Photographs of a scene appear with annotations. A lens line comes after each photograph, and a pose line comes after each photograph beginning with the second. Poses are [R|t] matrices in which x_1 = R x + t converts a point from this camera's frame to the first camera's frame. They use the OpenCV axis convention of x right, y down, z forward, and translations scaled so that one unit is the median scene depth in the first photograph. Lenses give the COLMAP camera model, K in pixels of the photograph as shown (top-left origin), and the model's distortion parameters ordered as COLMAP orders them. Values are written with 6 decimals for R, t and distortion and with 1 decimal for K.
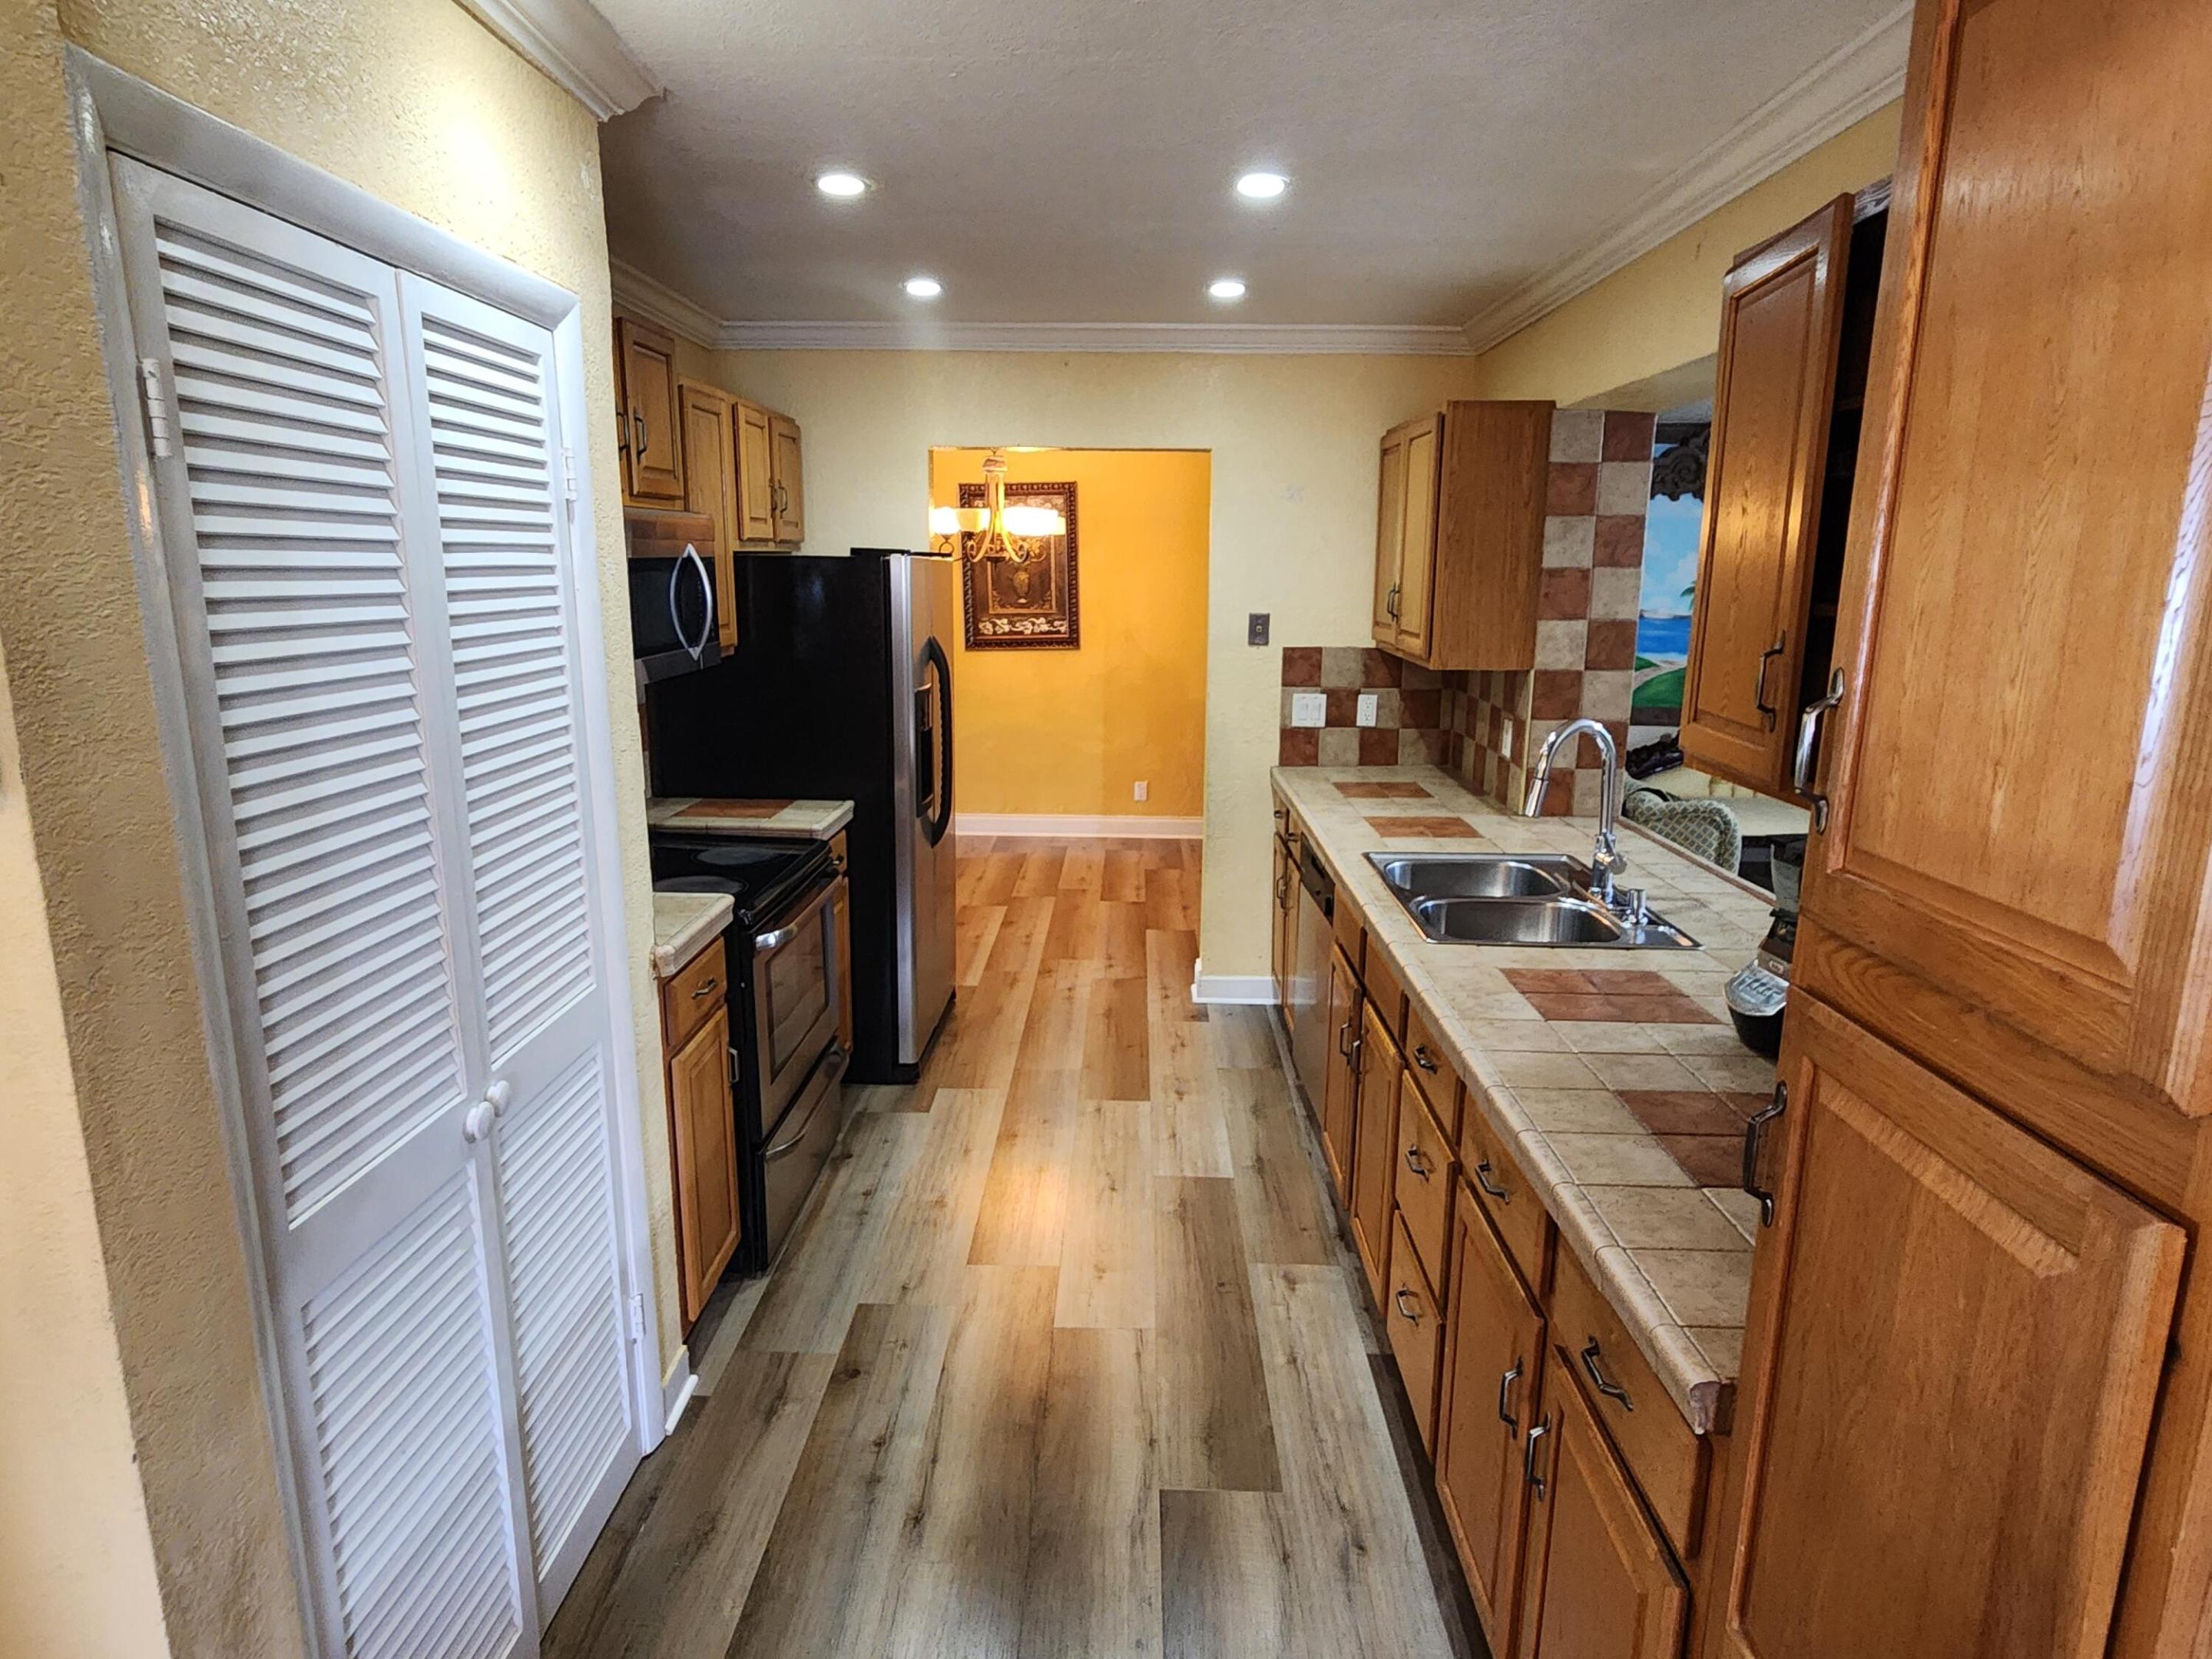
lens RADIAL K [[1258.7, 0, 1102.5], [0, 1258.7, 831.7], [0, 0, 1]] dist [-0.001141, -0.000435]
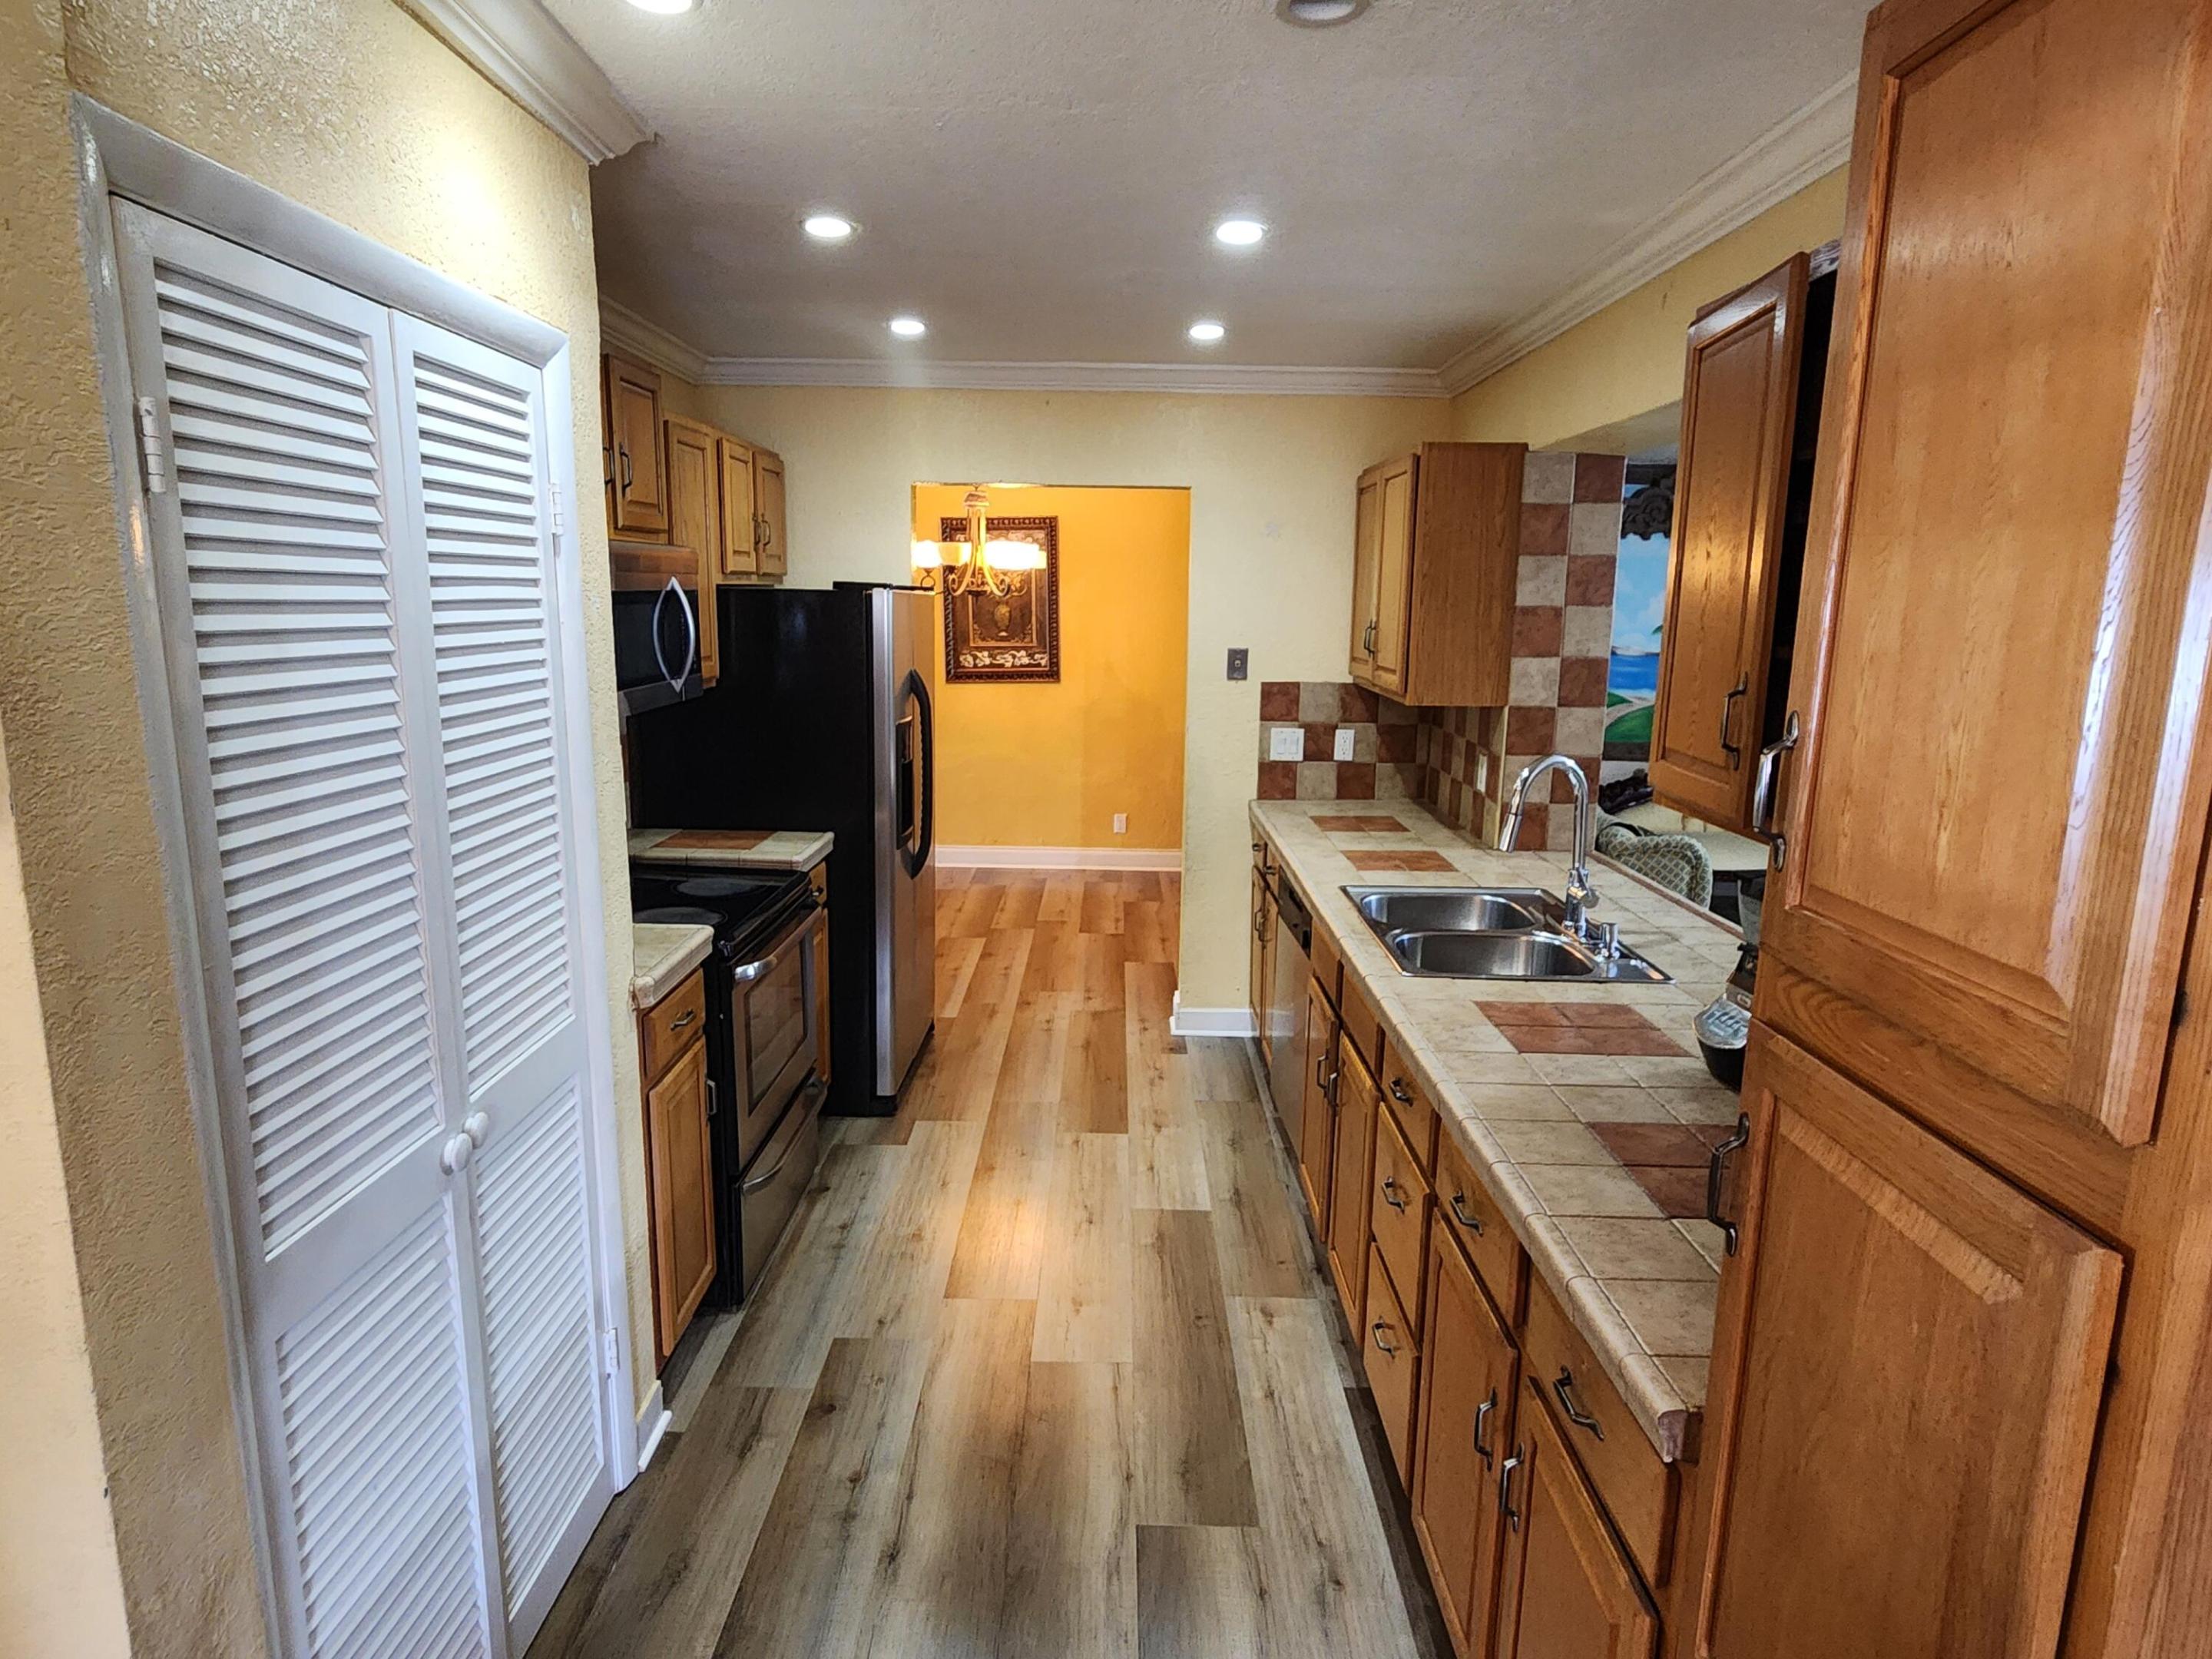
lens RADIAL K [[1258.7, 0, 1102.5], [0, 1258.7, 831.7], [0, 0, 1]] dist [-0.001141, -0.000435]
pose [[0.999856, 0.004307, 0.016393, -0.000106], [-0.003894, 0.999677, -0.025120, -0.001242], [-0.016496, 0.025052, 0.999550, -0.010316]]
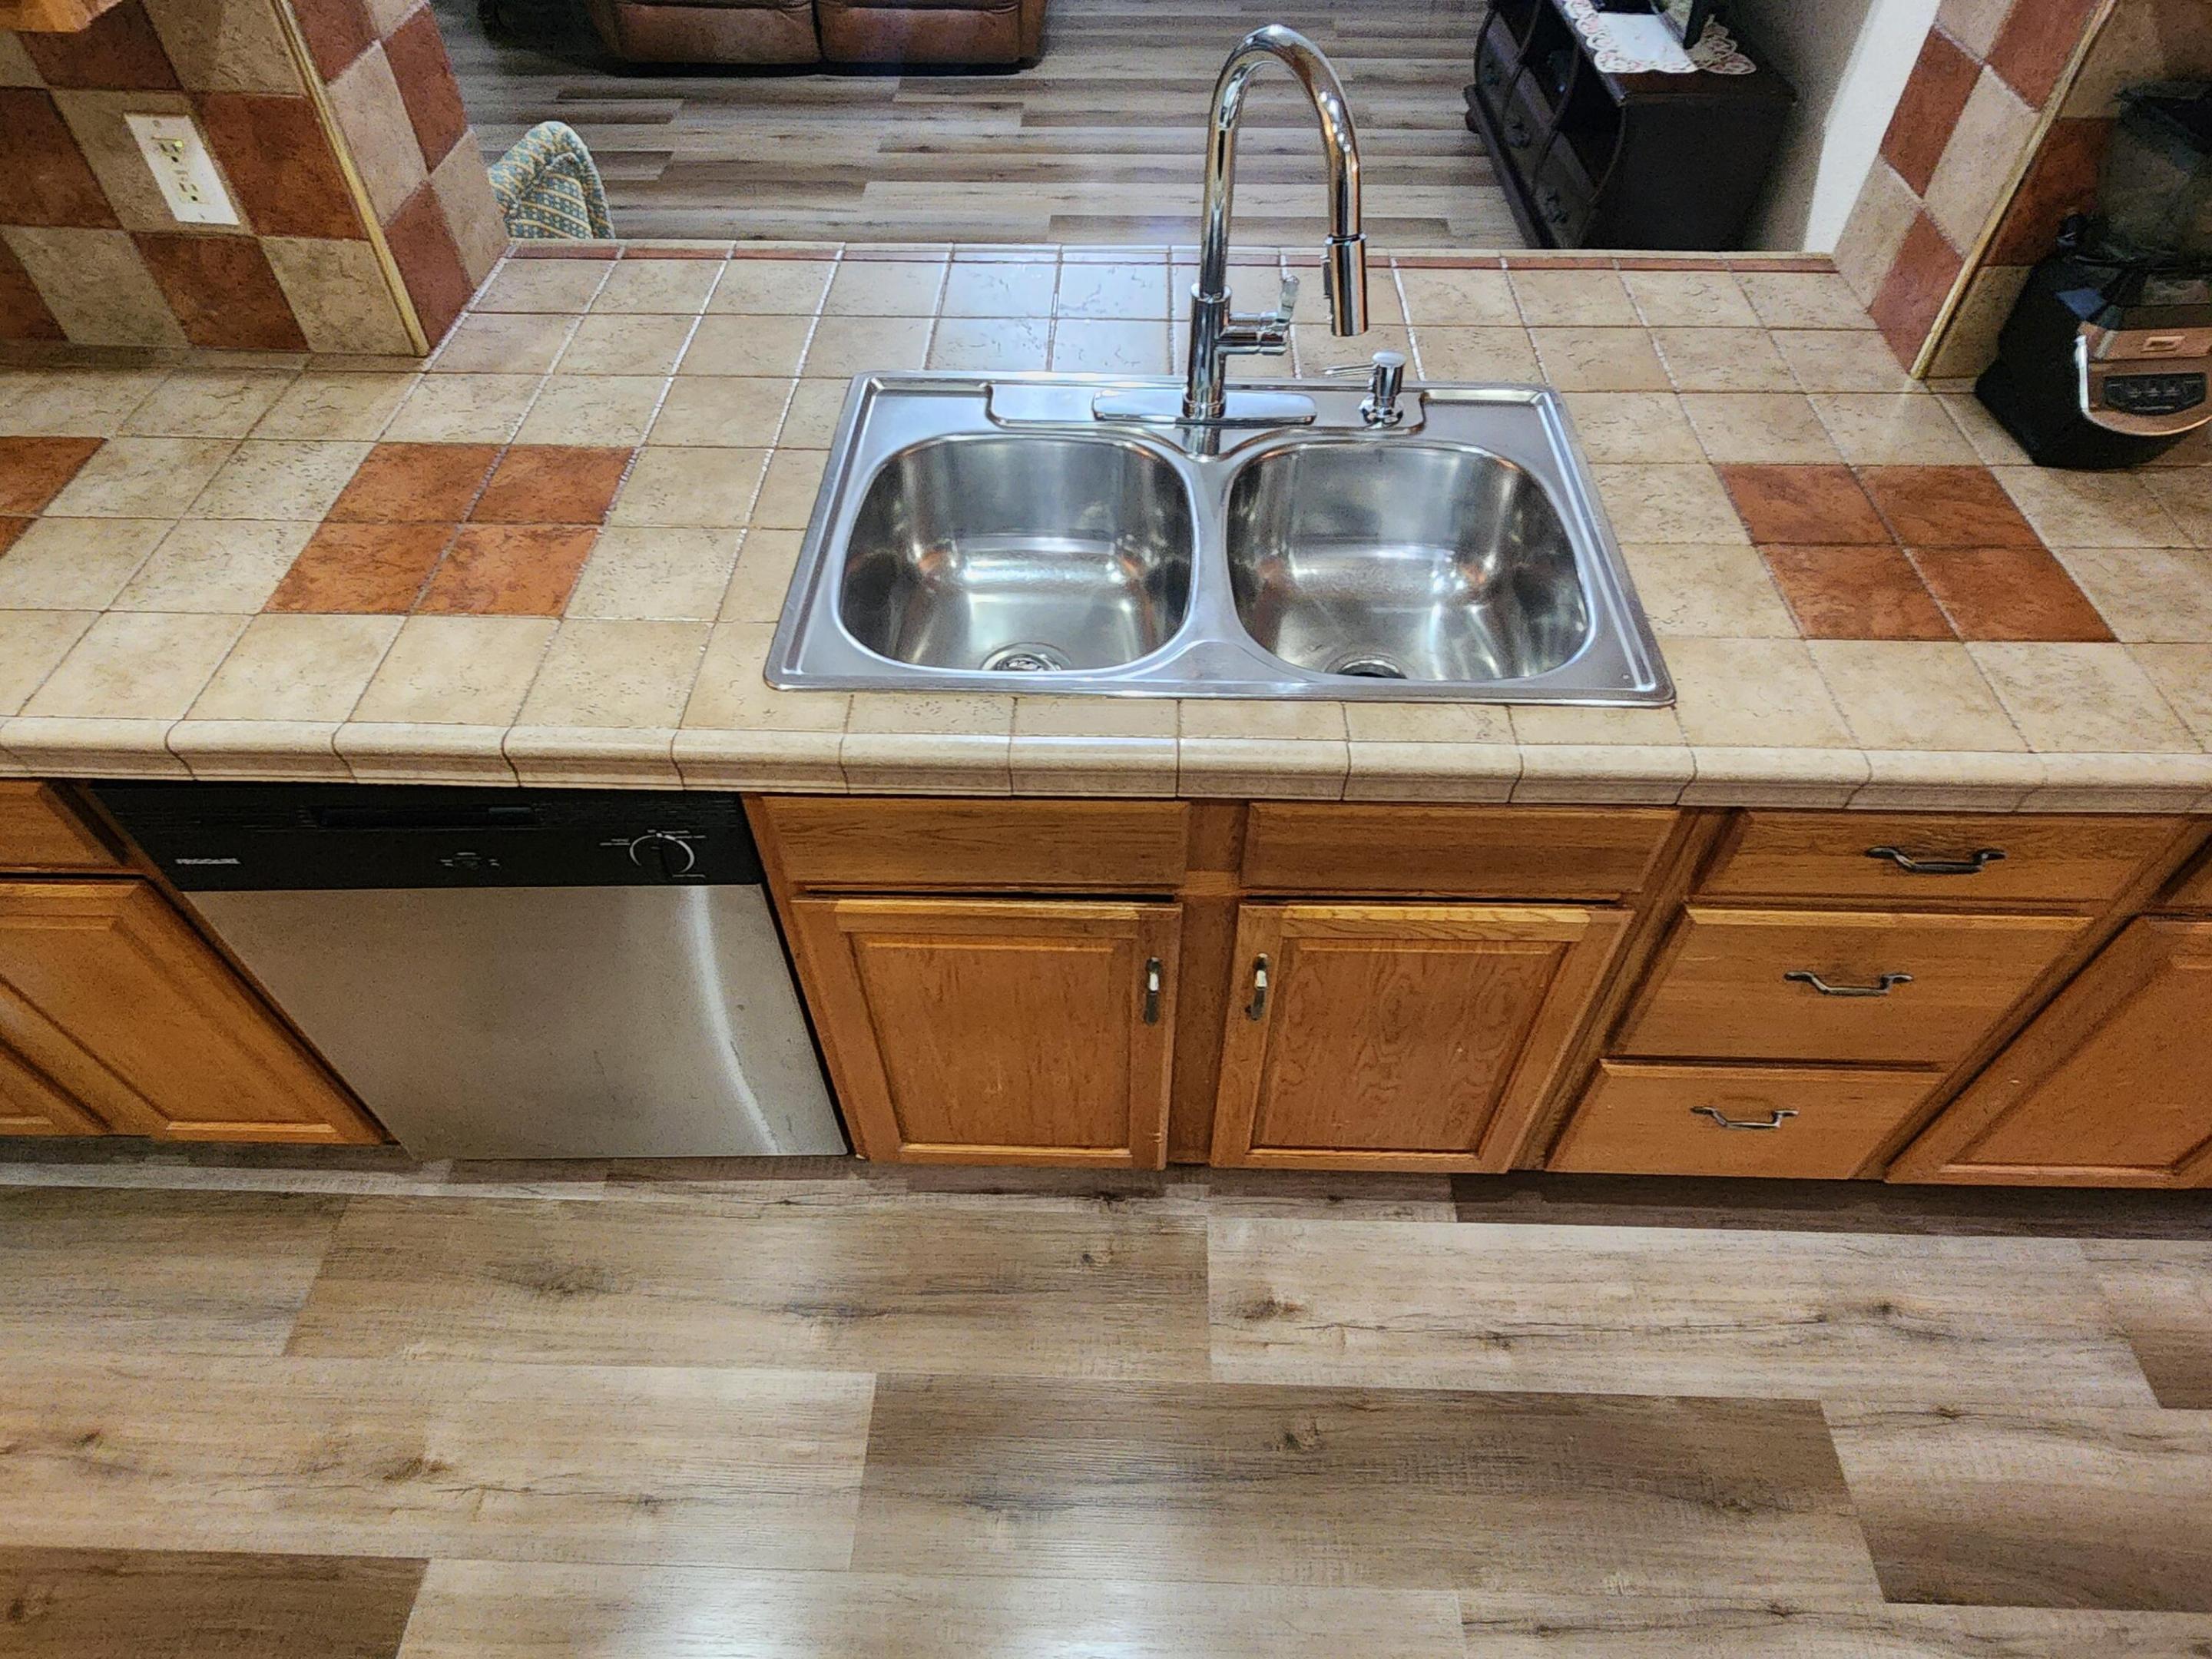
lens RADIAL K [[1258.7, 0, 1102.5], [0, 1258.7, 831.7], [0, 0, 1]] dist [-0.001141, -0.000435]
pose [[0.001586, -0.760959, 0.648798, -0.079263], [0.211752, 0.634342, 0.743486, -0.314449], [-0.977322, 0.136206, 0.162141, 1.384823]]
